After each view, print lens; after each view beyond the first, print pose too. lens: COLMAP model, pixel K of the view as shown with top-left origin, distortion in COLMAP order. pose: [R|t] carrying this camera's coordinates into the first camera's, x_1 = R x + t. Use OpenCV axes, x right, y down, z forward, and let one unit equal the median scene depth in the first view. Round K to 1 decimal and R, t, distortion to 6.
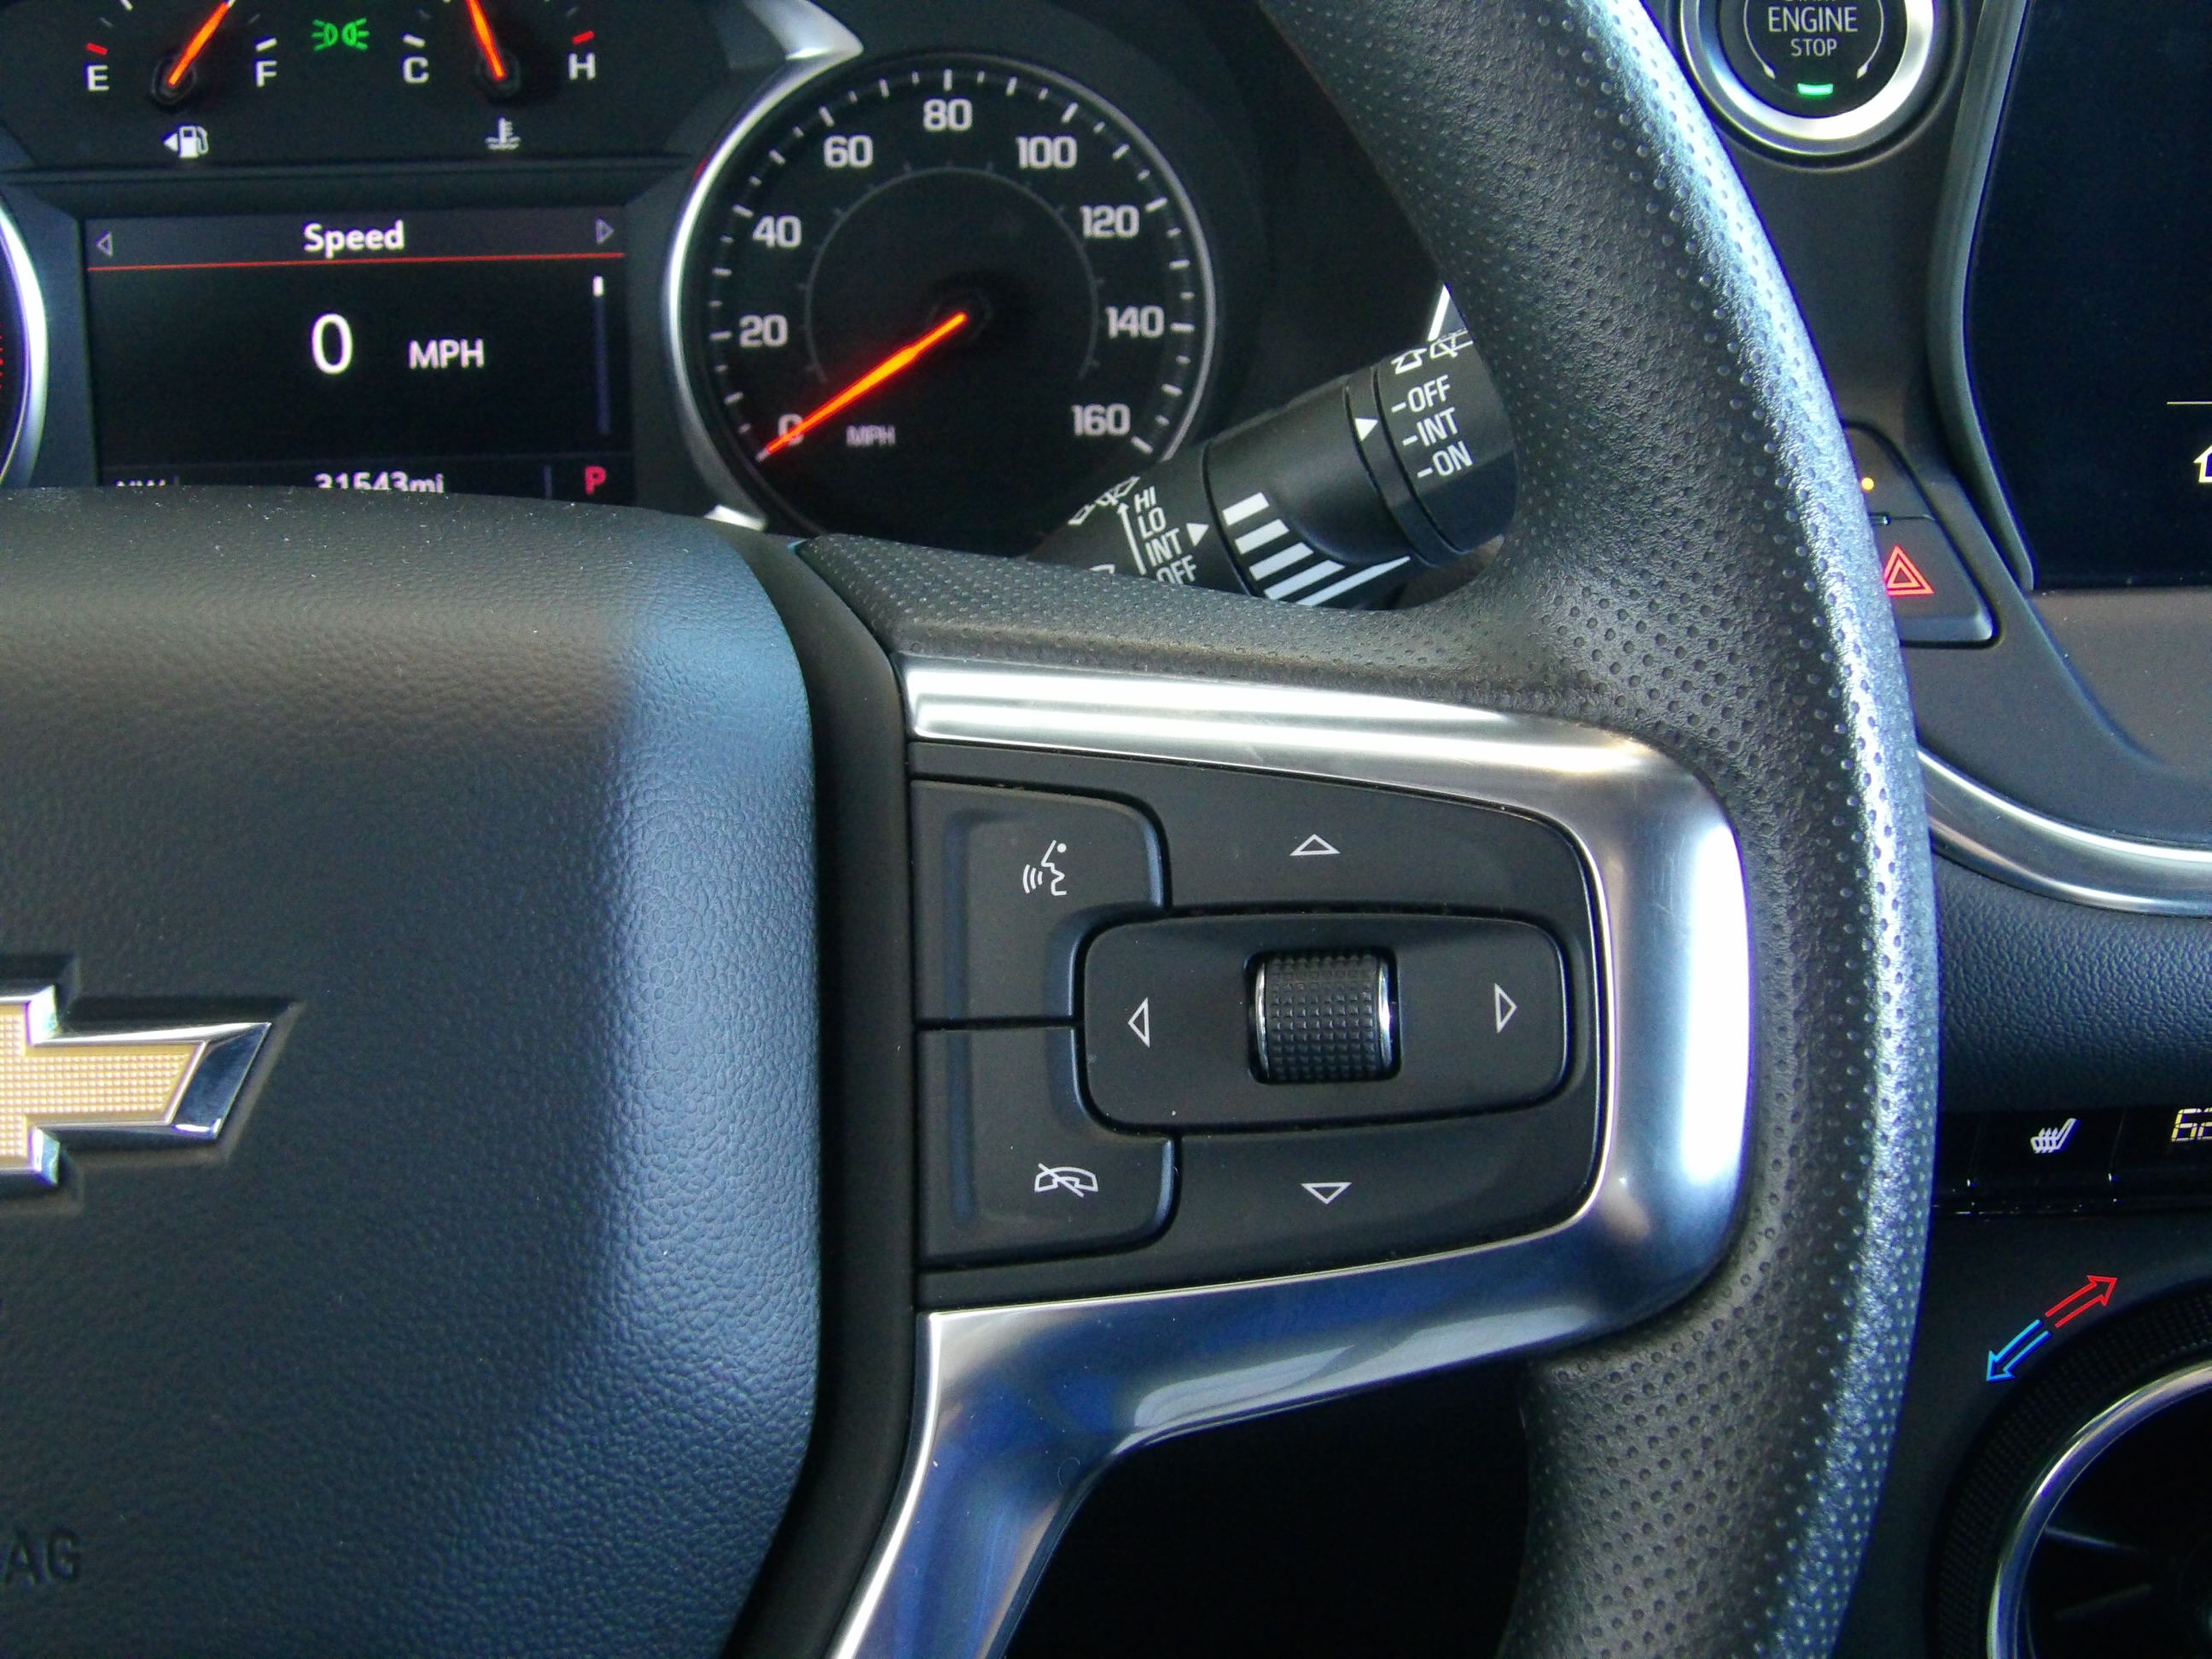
lens RADIAL K [[2958.6, 0, 1078.9], [0, 2958.6, 874.7], [0, 0, 1]] dist [-0.122399, 0.000000]
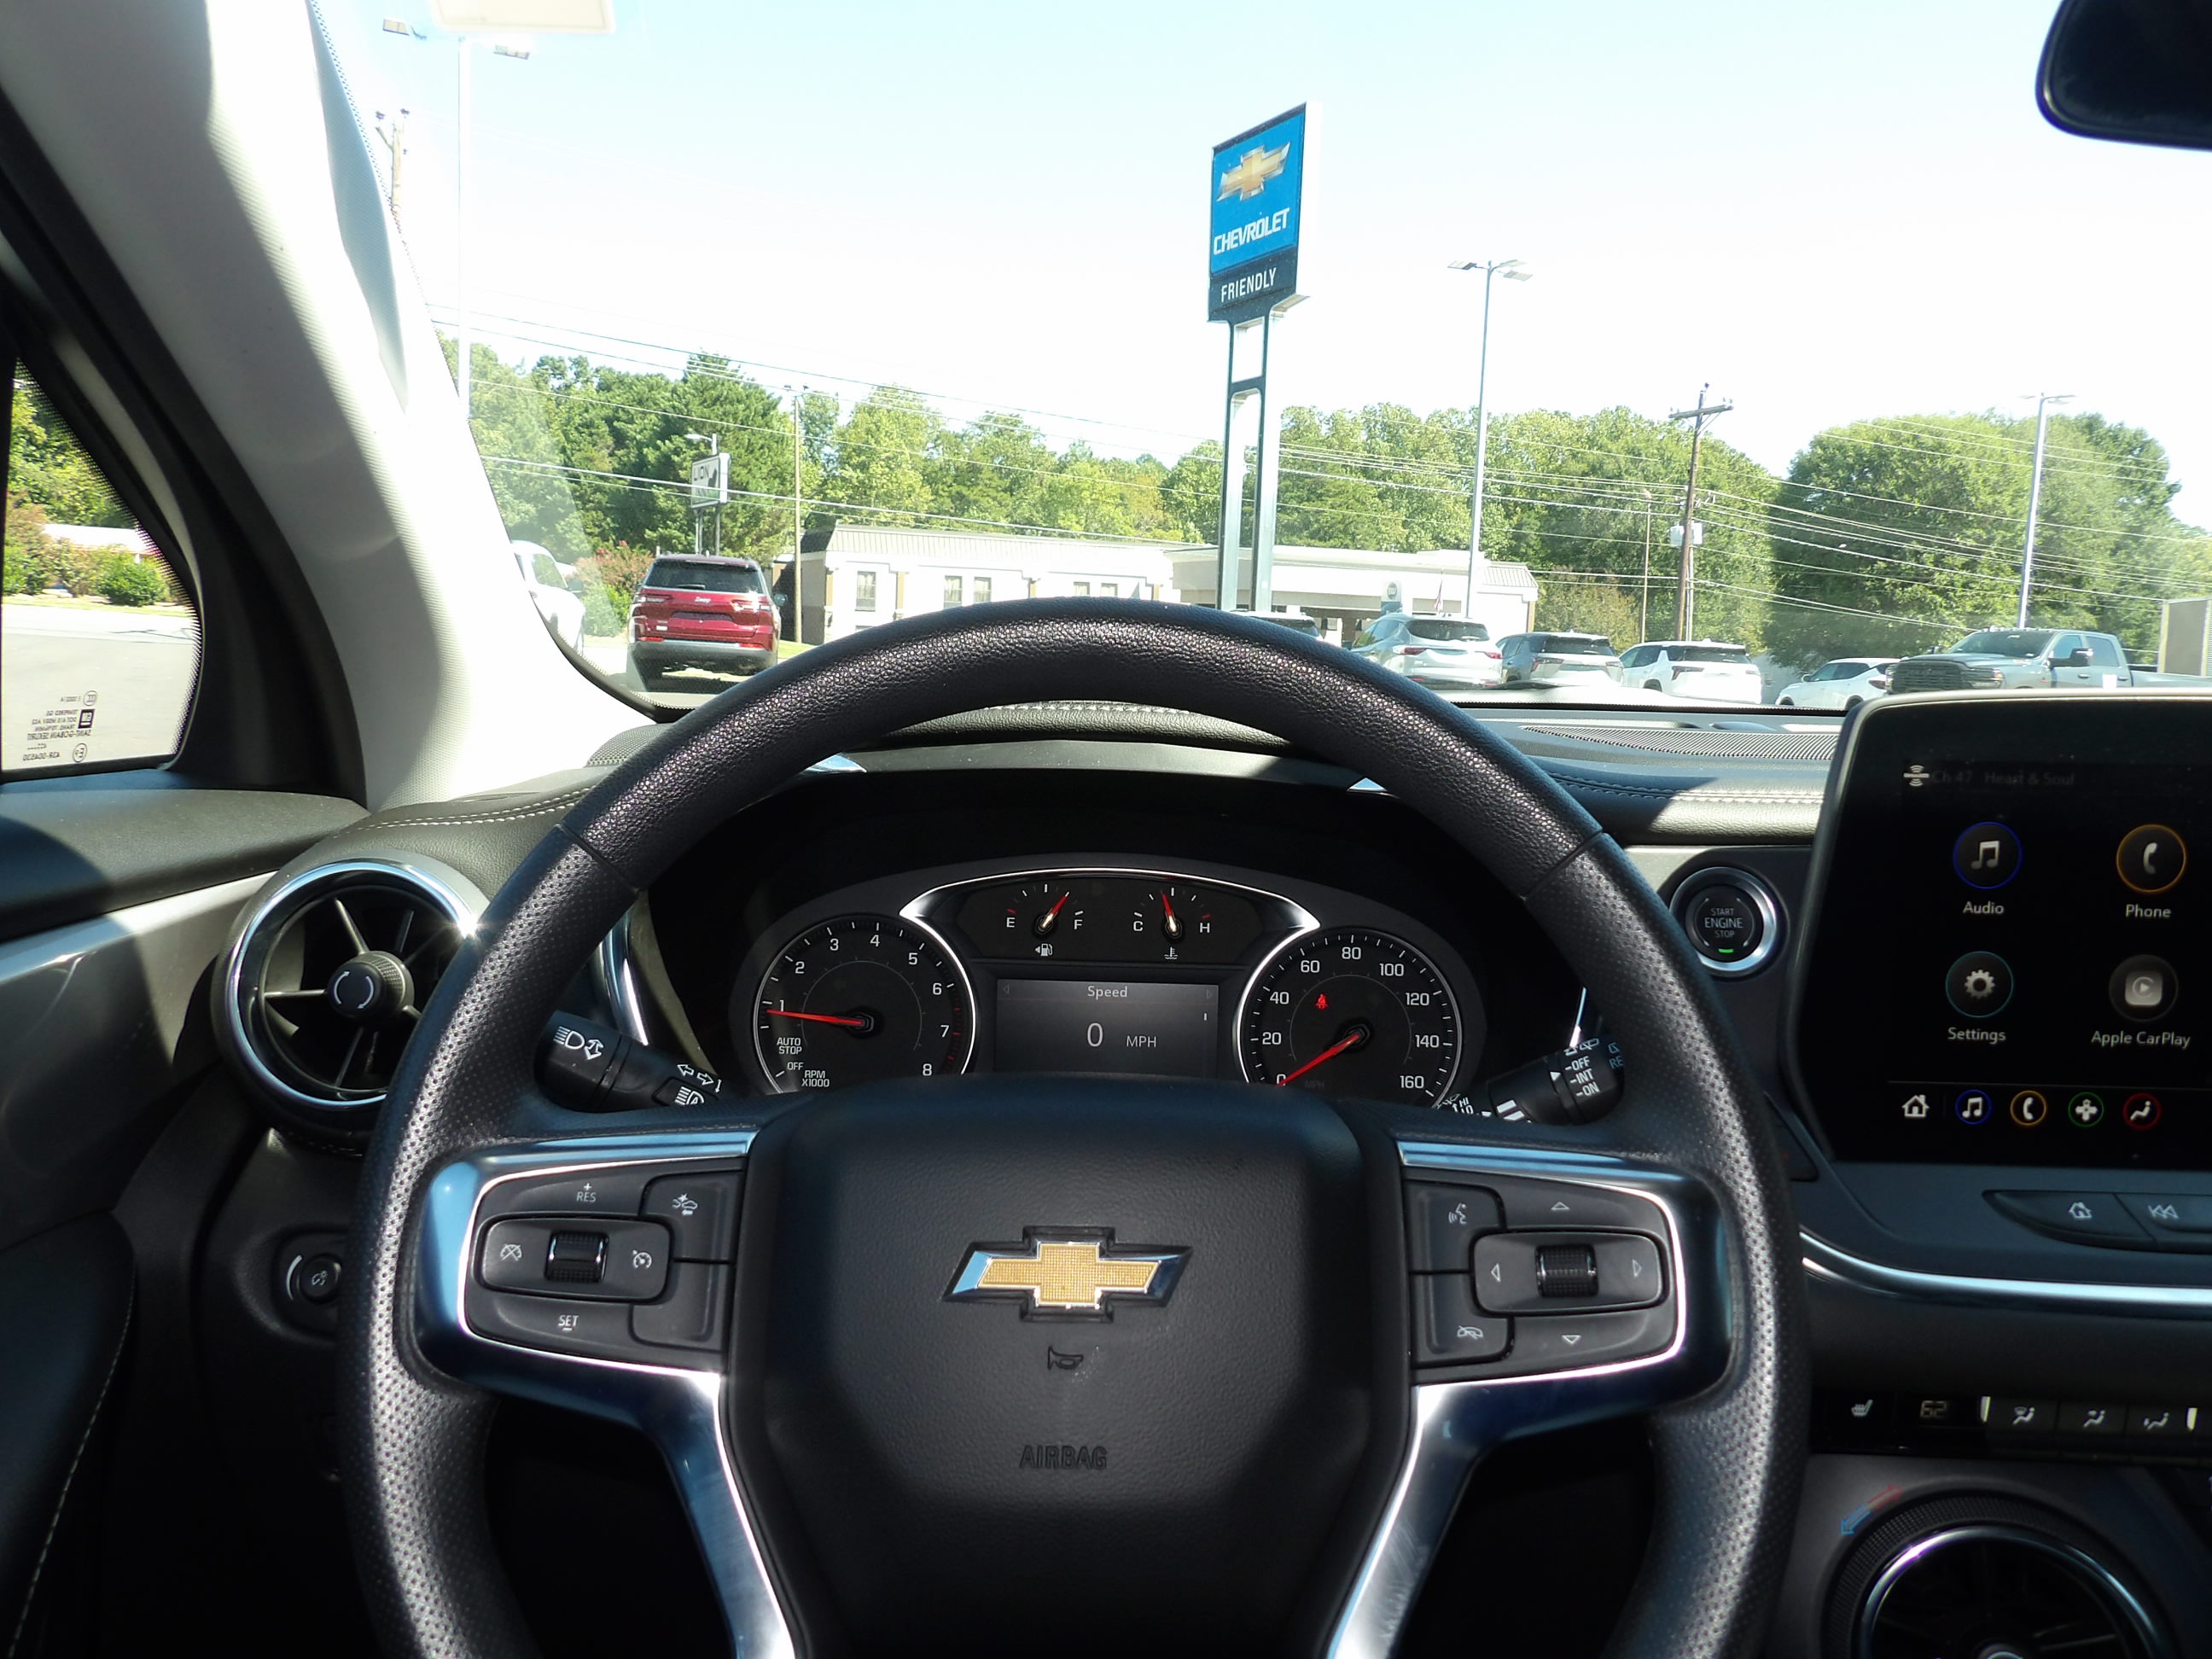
lens RADIAL K [[1561.0, 0, 1111.8], [0, 1561.0, 815.4], [0, 0, 1]] dist [-0.037573, 0.033333]
pose [[0.992874, 0.025433, -0.116421, -0.095622], [-0.063280, 0.940361, -0.334240, 0.080653], [0.100977, 0.339225, 0.935270, -0.276303]]
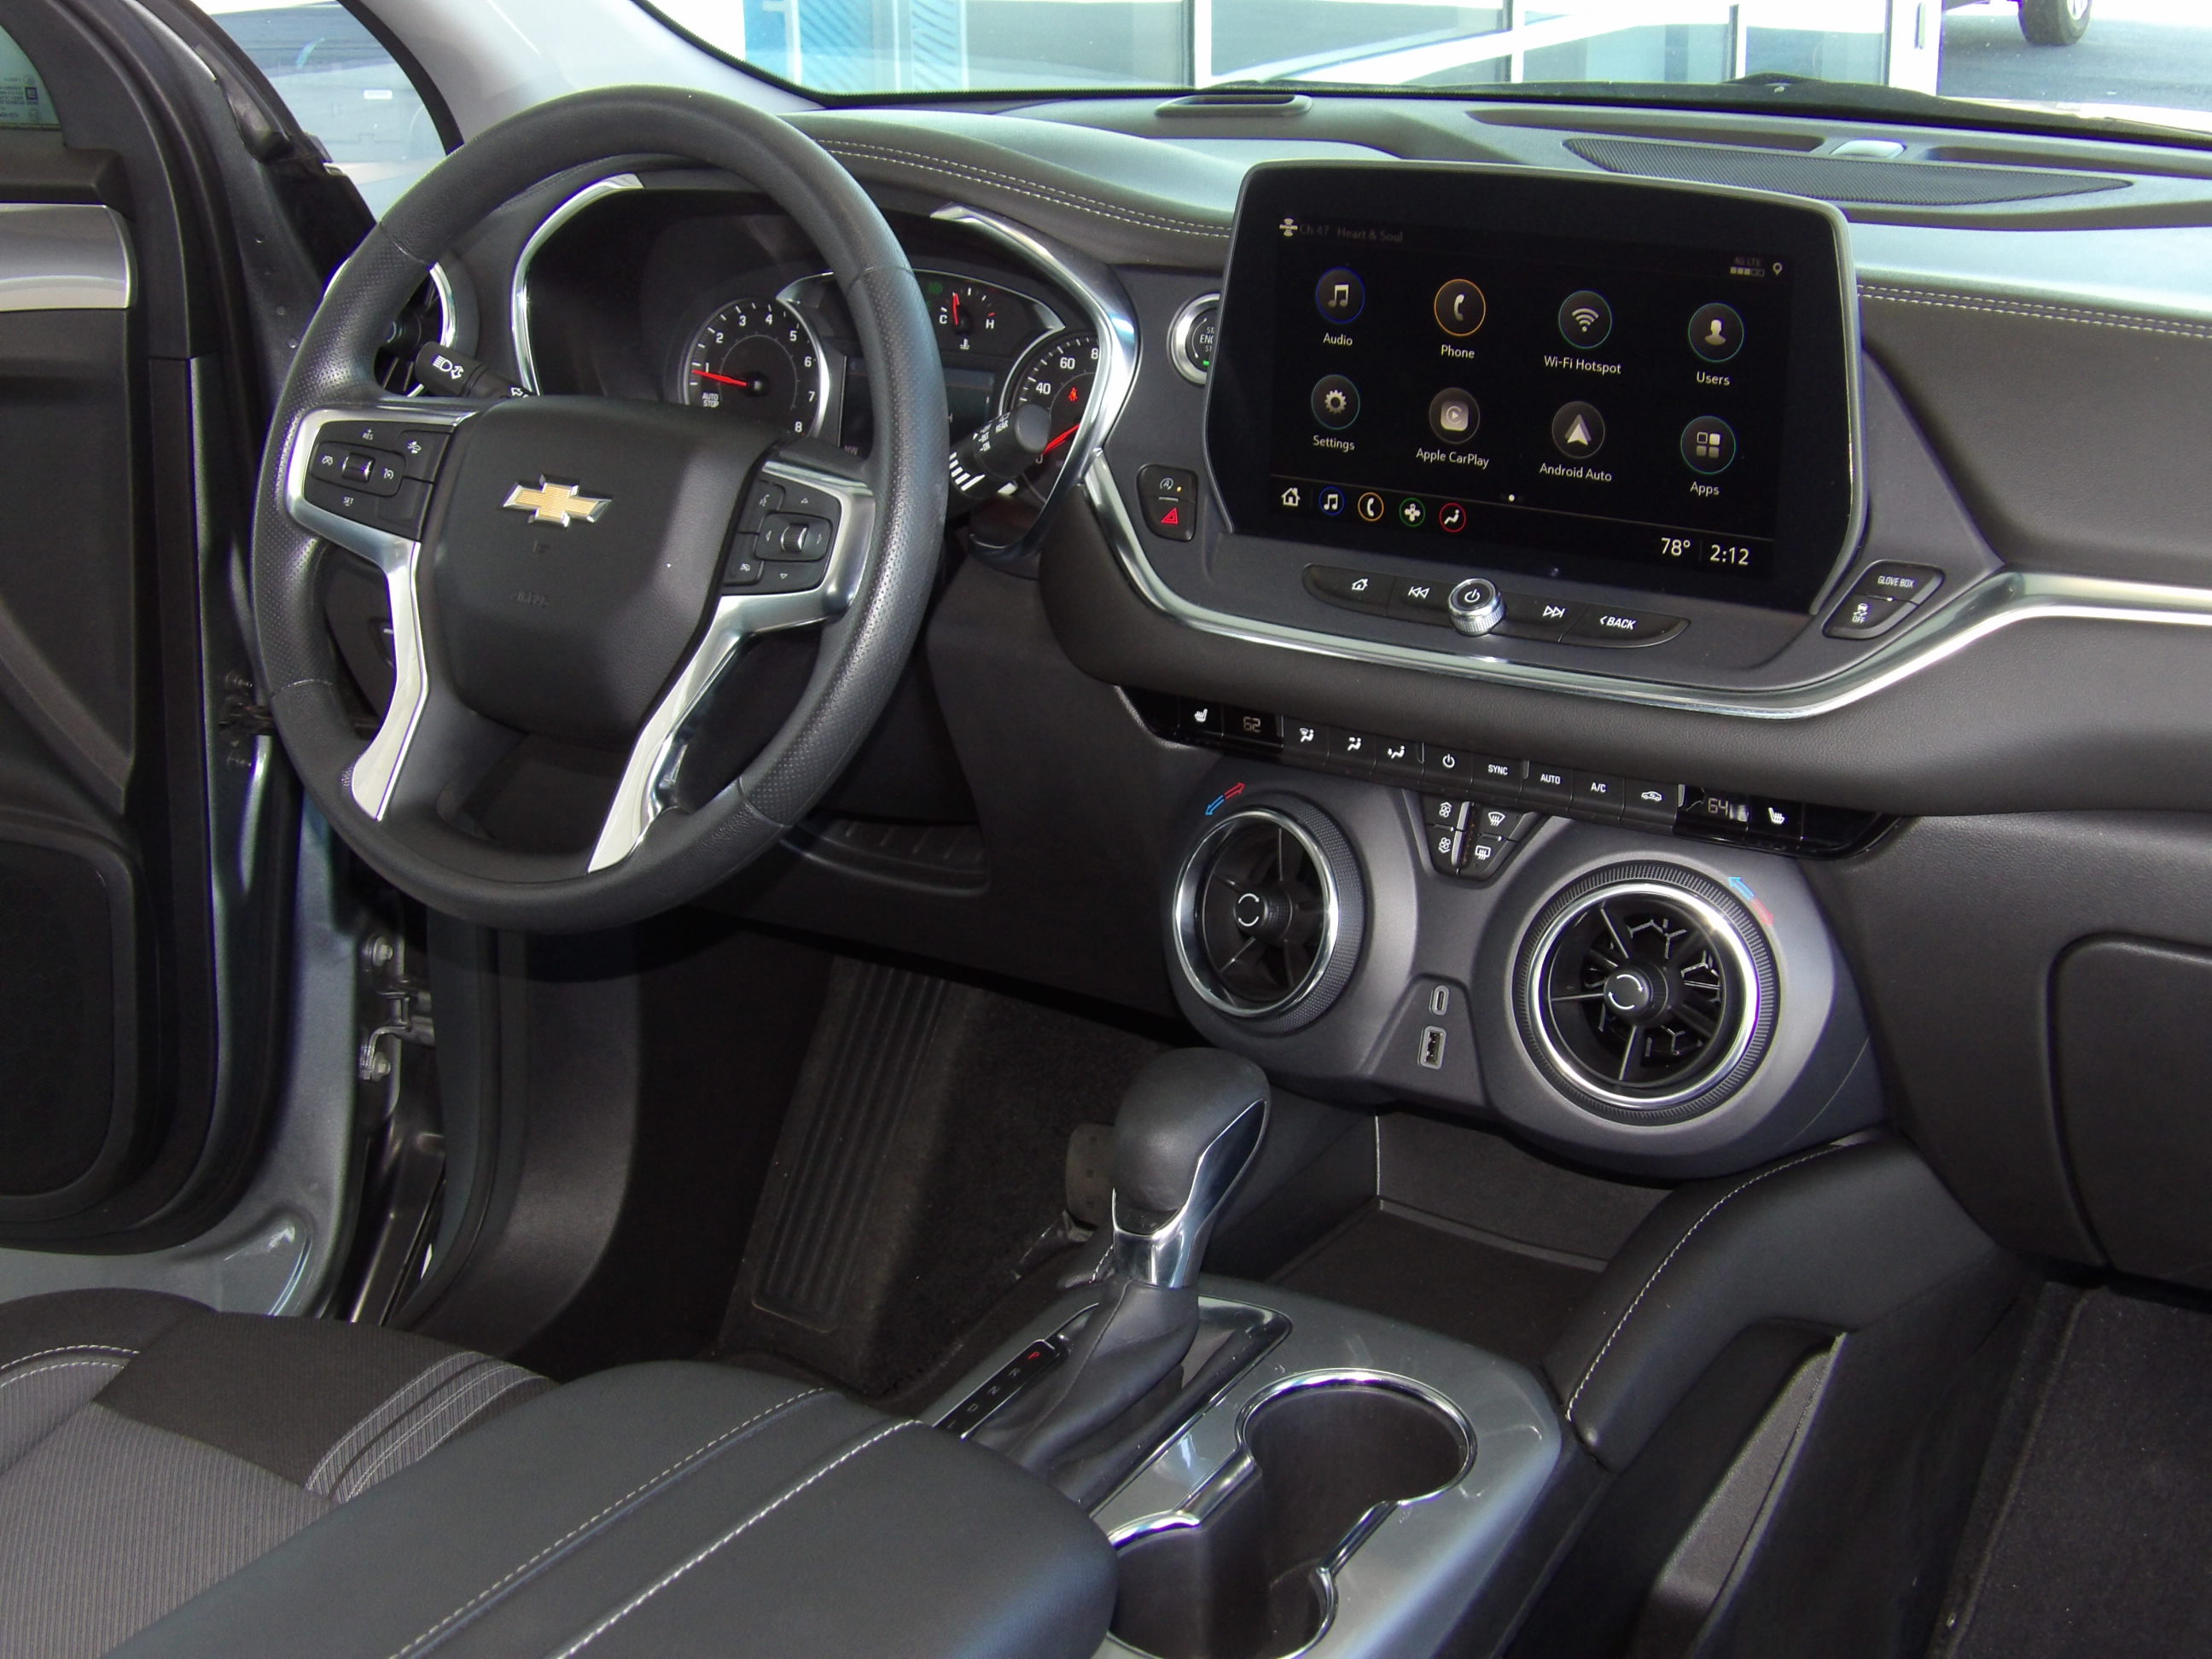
lens RADIAL K [[2958.6, 0, 1084.2], [0, 2958.6, 837.4], [0, 0, 1]] dist [-0.122399, 0.000000]
pose [[0.792984, 0.193638, -0.577651, 1.689935], [-0.252713, 0.967276, -0.022670, 0.260534], [0.554358, 0.163957, 0.815969, -1.258251]]
